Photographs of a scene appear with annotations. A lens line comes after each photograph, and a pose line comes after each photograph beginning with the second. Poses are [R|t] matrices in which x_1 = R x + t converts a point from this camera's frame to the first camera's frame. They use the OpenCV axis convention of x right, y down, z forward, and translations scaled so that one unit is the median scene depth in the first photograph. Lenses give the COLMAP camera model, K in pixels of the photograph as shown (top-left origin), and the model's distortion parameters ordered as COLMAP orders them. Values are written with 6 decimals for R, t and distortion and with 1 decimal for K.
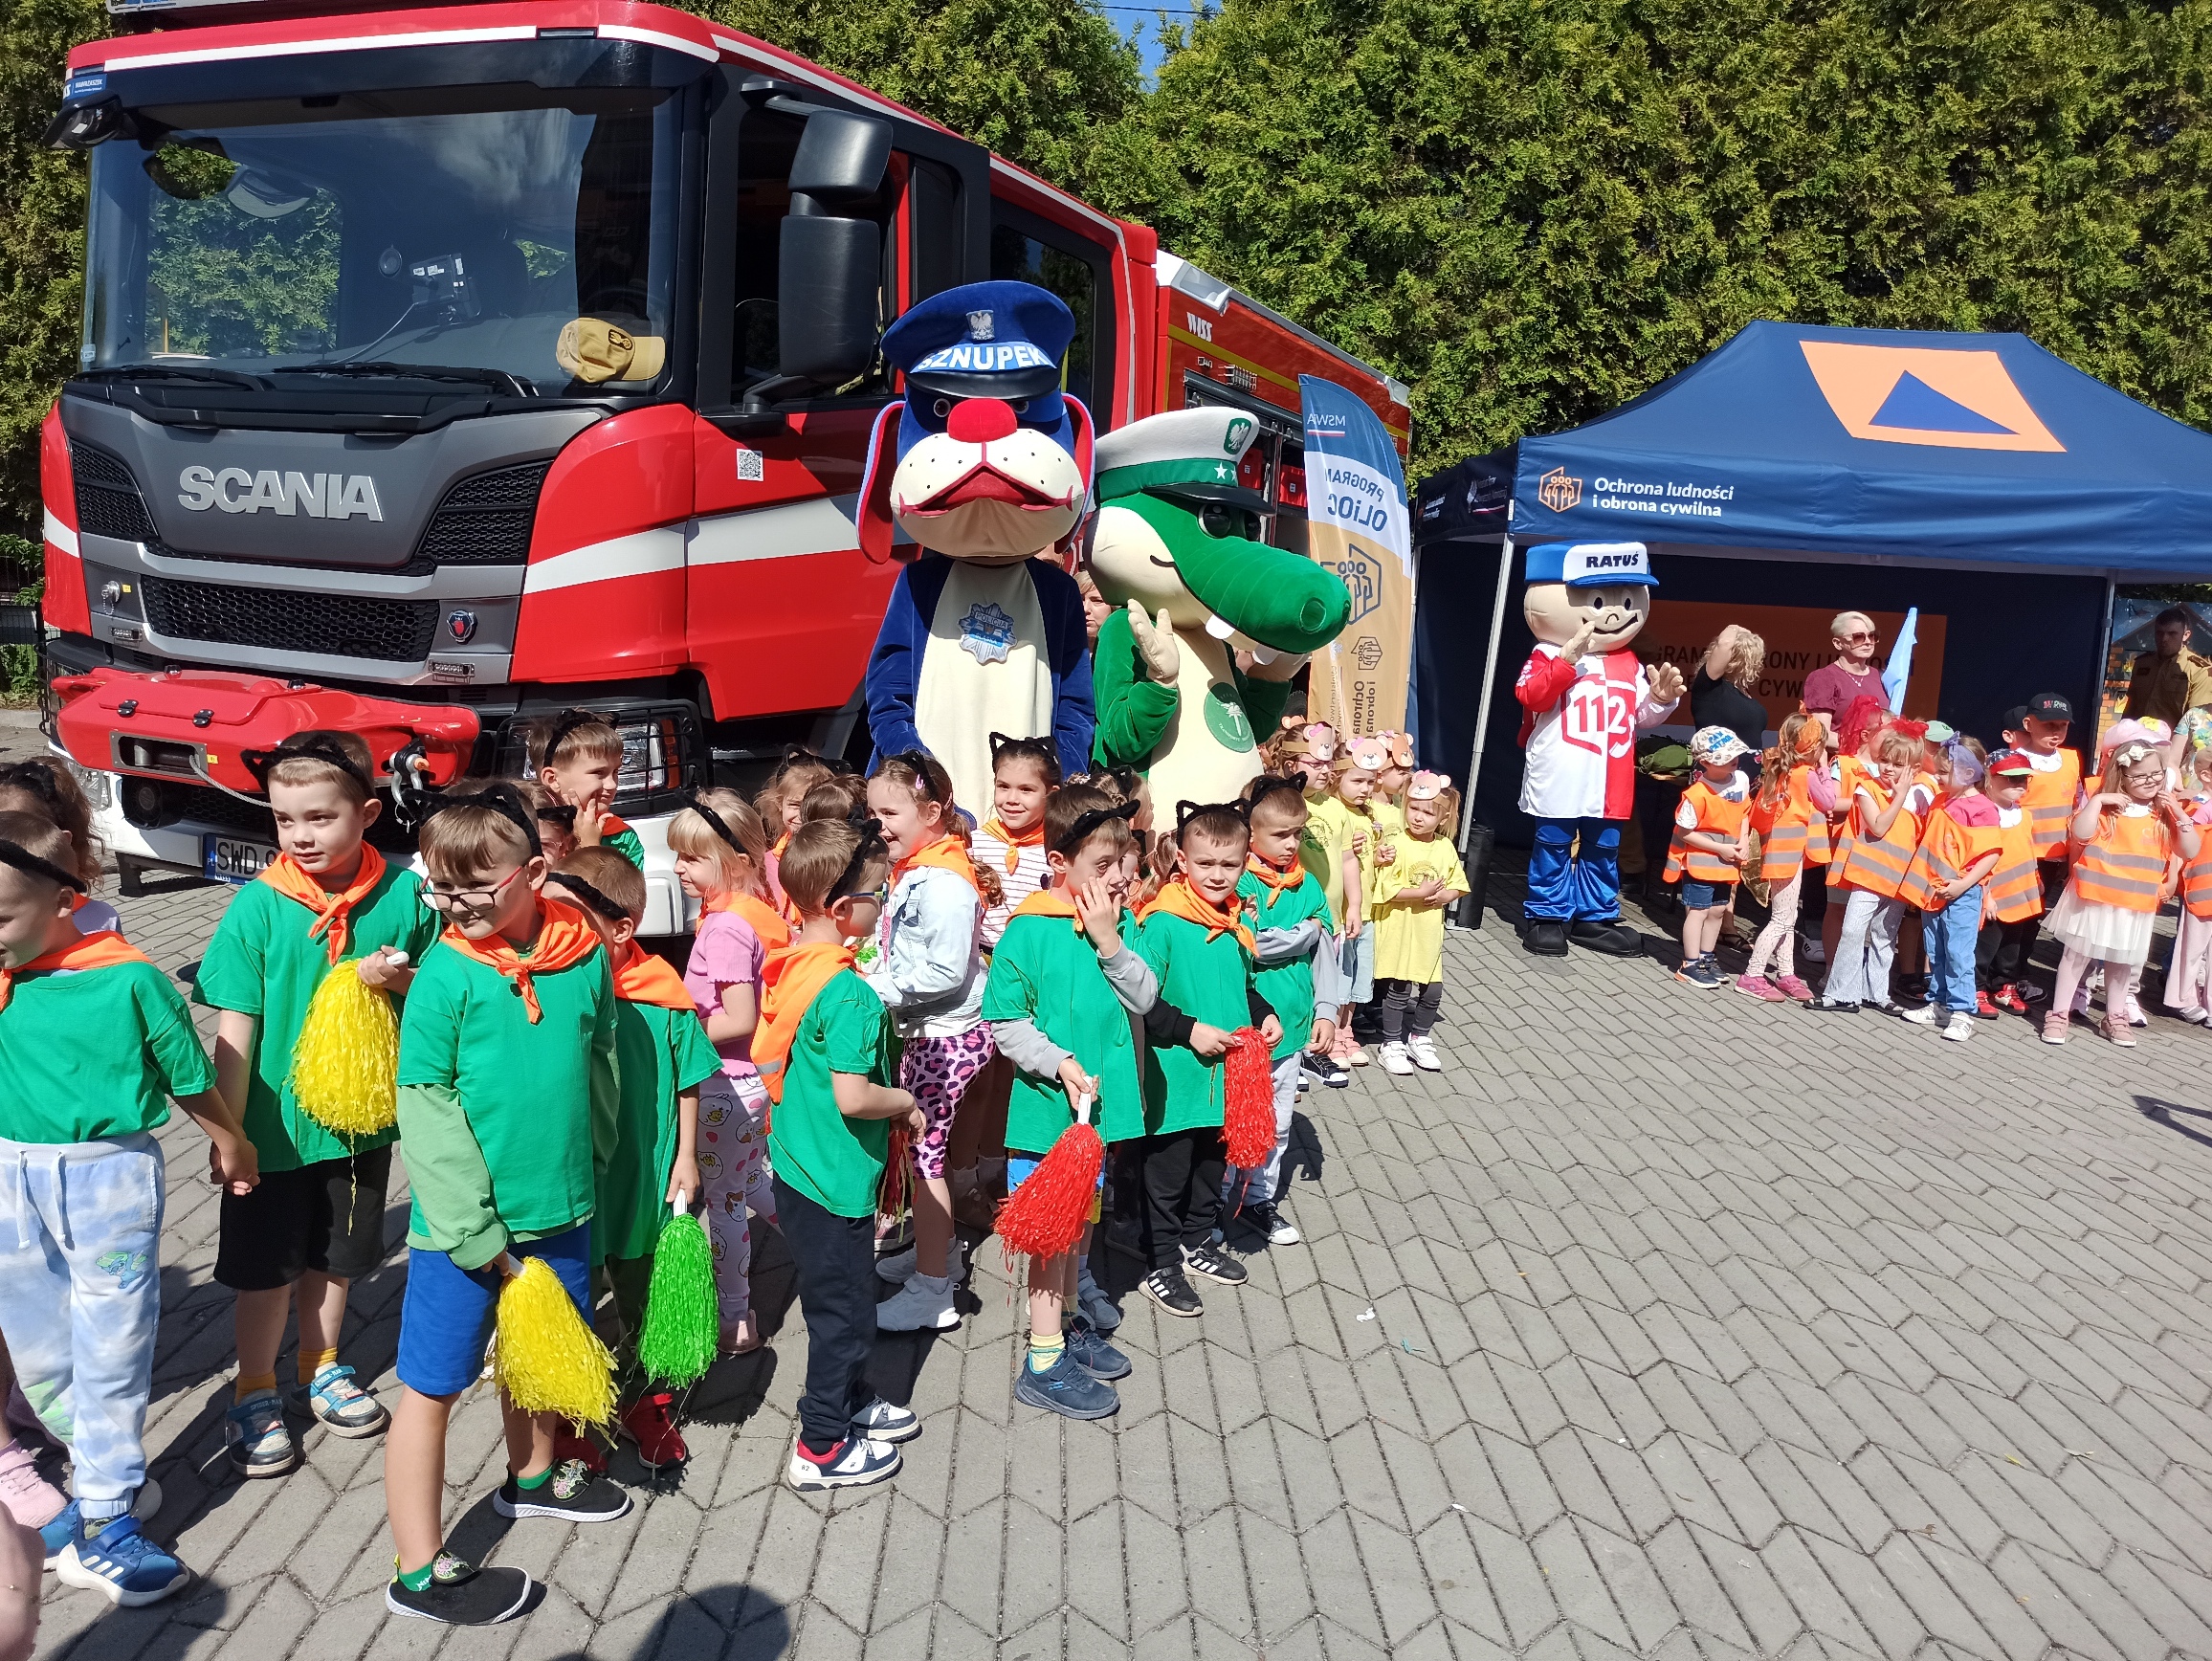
lens RADIAL K [[1653.3, 0, 1106.0], [0, 1653.3, 830.5], [0, 0, 1]] dist [0.016308, 0.002484]
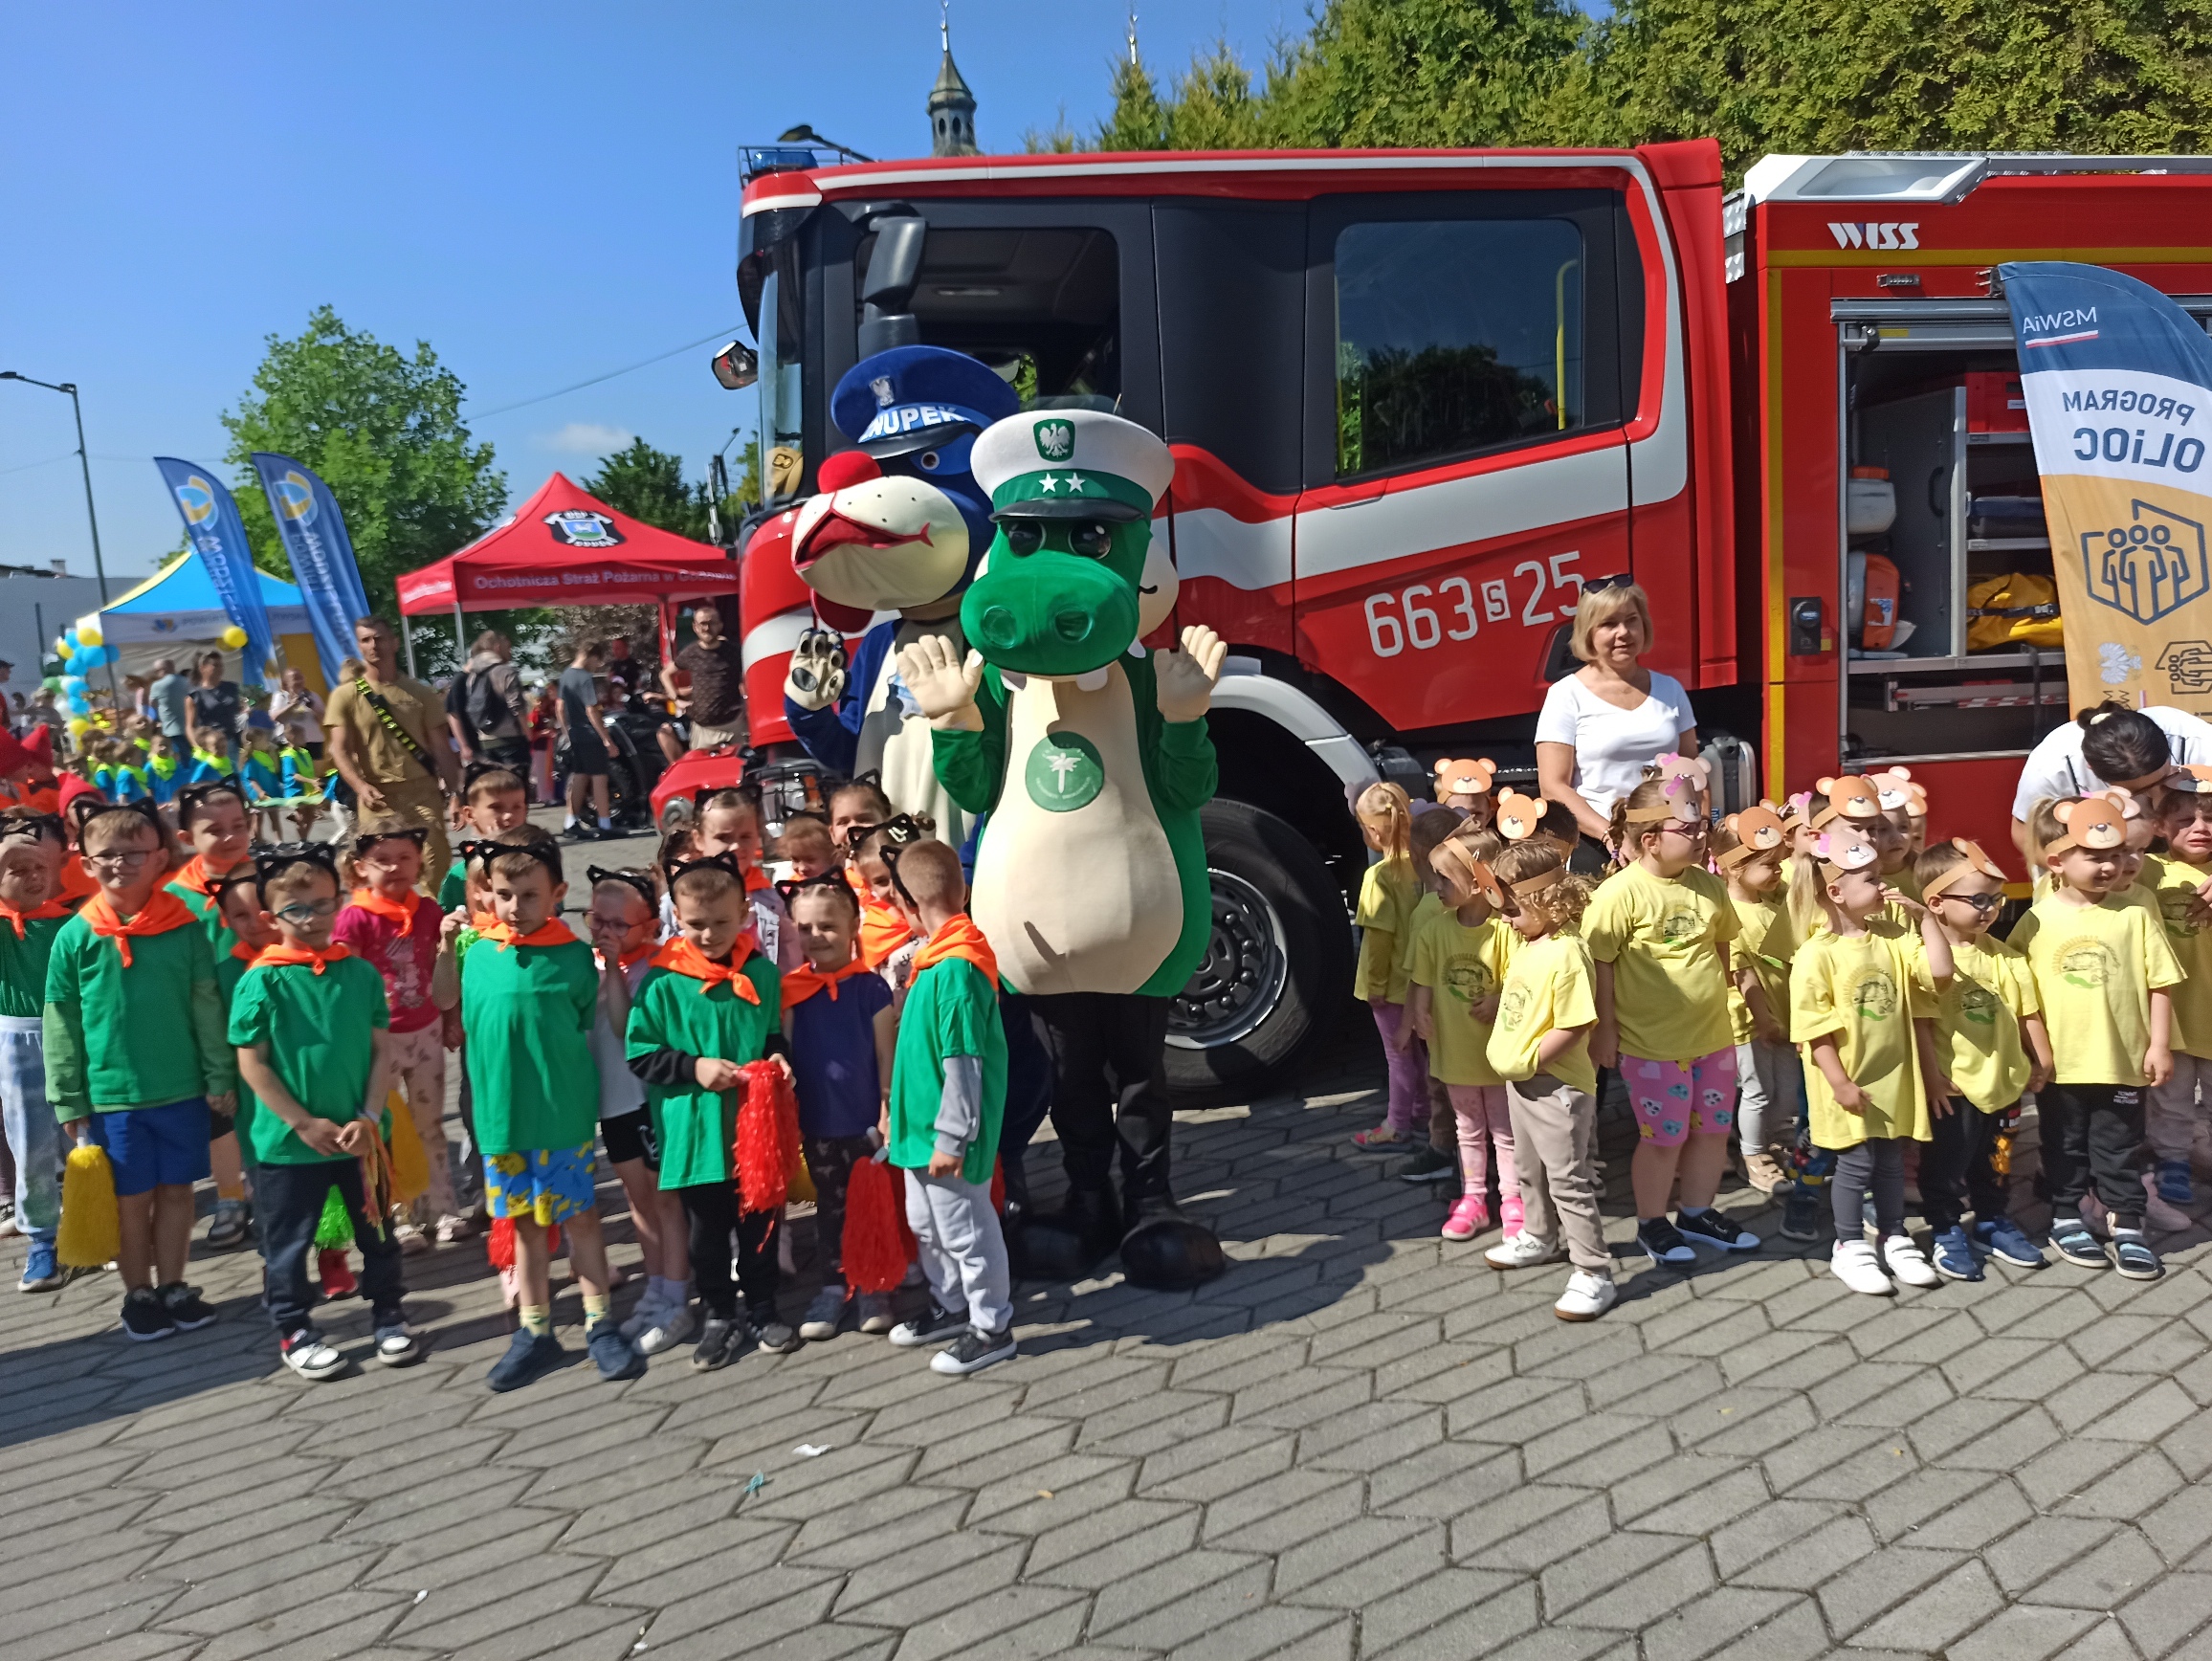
lens RADIAL K [[1653.3, 0, 1106.0], [0, 1653.3, 830.5], [0, 0, 1]] dist [0.016308, 0.002484]
pose [[0.535562, 0.025999, -0.844096, 0.334769], [-0.054472, 0.998508, -0.003806, -0.014050], [0.842738, 0.048017, 0.536179, 0.223141]]
